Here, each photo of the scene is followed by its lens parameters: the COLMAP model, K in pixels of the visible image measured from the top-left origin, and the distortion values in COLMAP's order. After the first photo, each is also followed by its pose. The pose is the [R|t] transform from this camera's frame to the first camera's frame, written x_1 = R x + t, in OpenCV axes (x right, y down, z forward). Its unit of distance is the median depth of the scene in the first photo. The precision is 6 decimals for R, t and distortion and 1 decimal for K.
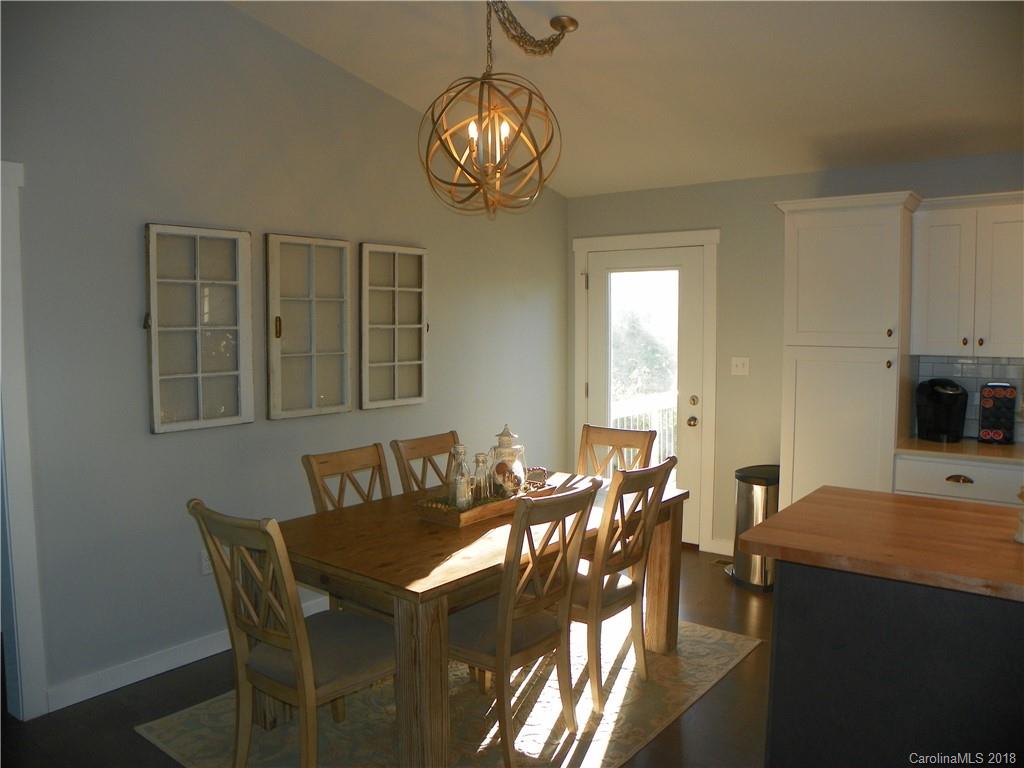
lens RADIAL K [[771.4, 0, 512.0], [0, 771.4, 384.0], [0, 0, 1]] dist [-0.156147, 0.087823]
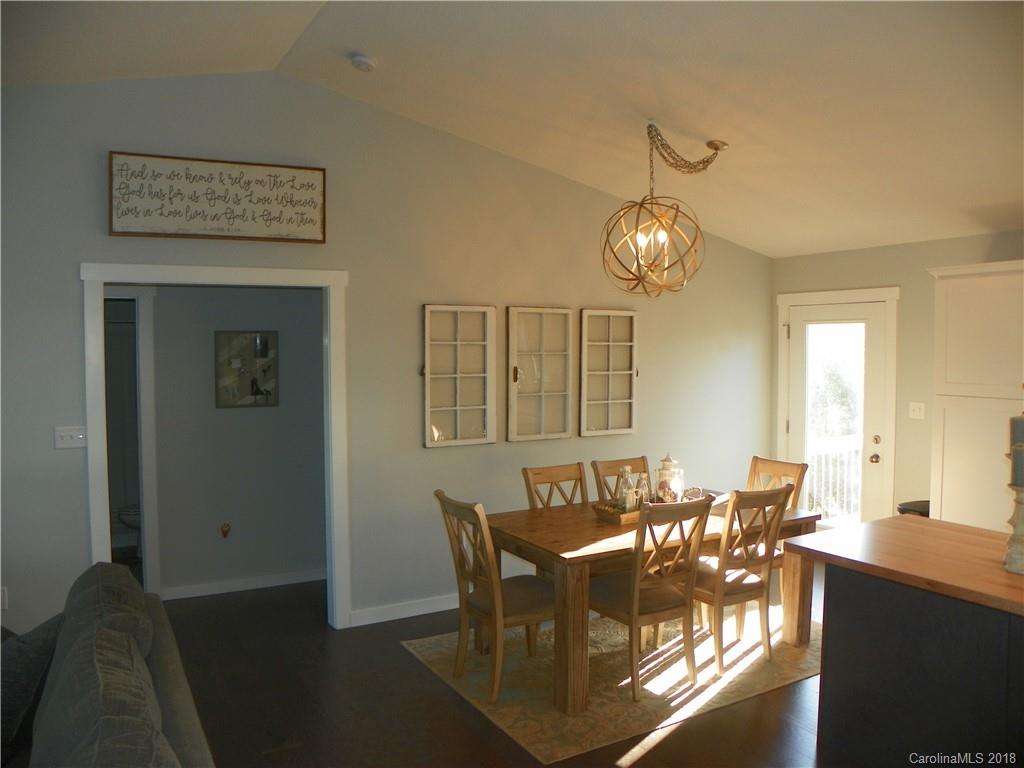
lens RADIAL K [[771.4, 0, 512.0], [0, 771.4, 384.0], [0, 0, 1]] dist [-0.156147, 0.087823]
pose [[0.925229, 0.018195, -0.378974, 0.227588], [-0.030109, 0.999220, -0.025535, -0.022553], [0.378214, 0.035037, 0.925055, -0.309401]]
